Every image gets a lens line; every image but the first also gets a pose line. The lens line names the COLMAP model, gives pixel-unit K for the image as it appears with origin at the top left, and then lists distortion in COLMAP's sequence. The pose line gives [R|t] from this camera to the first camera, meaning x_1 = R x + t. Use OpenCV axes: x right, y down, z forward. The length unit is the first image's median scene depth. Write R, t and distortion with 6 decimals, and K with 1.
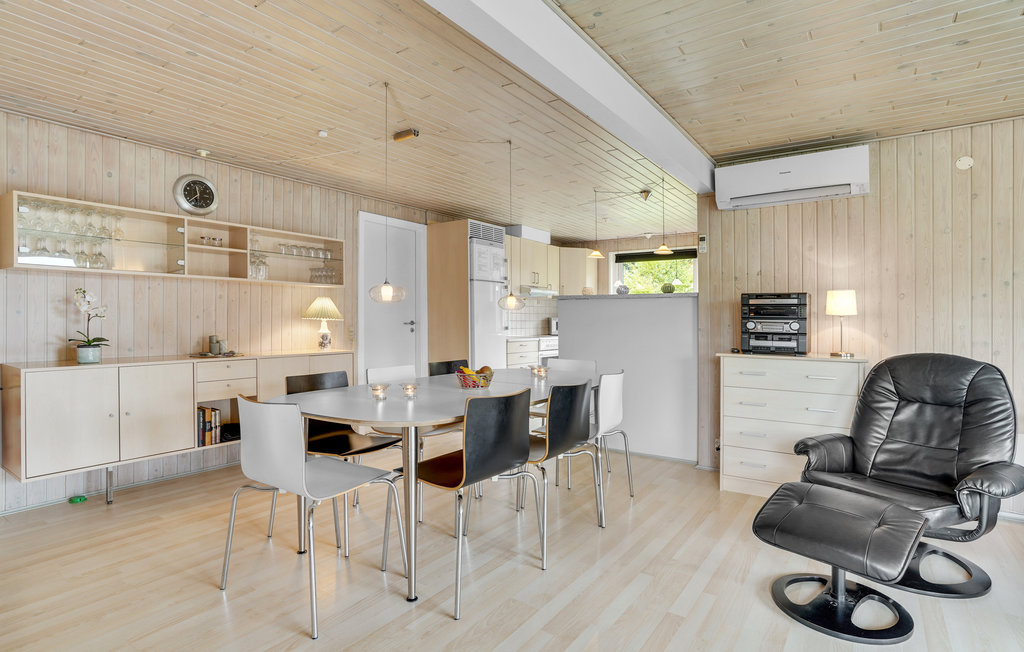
lens RADIAL K [[512.8, 0, 518.9], [0, 512.8, 330.2], [0, 0, 1]] dist [-0.024636, 0.005563]
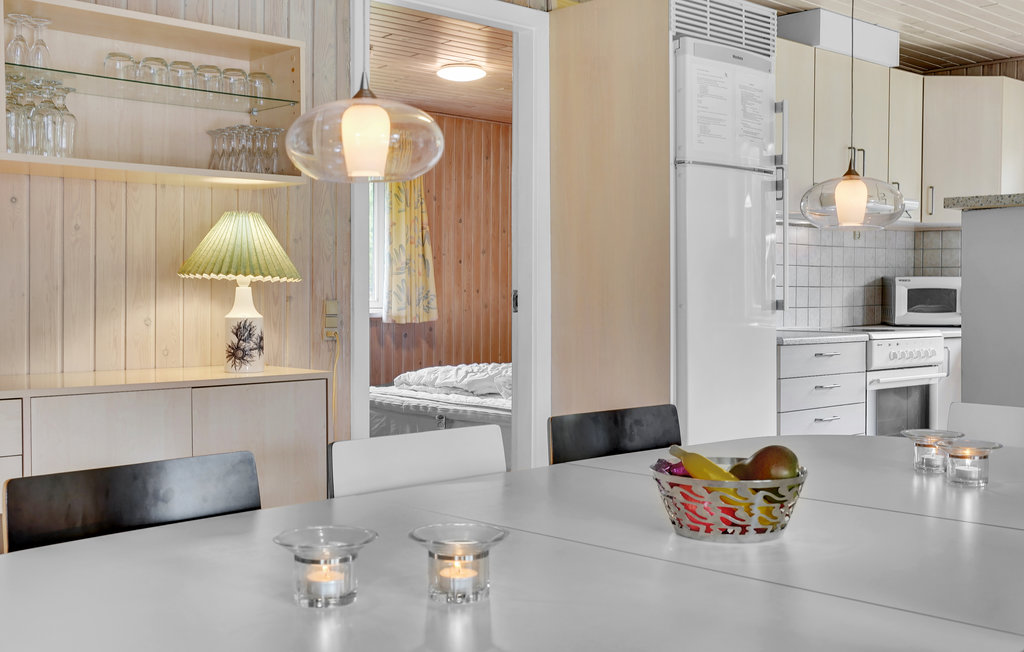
lens RADIAL K [[1127.9, 0, 513.9], [0, 1127.9, 324.0], [0, 0, 1]] dist [-0.027632, 0.000000]
pose [[0.976396, -0.002513, -0.215972, -0.050509], [0.003822, 0.999977, 0.005645, 0.005300], [0.215953, -0.006337, 0.976383, 0.321613]]
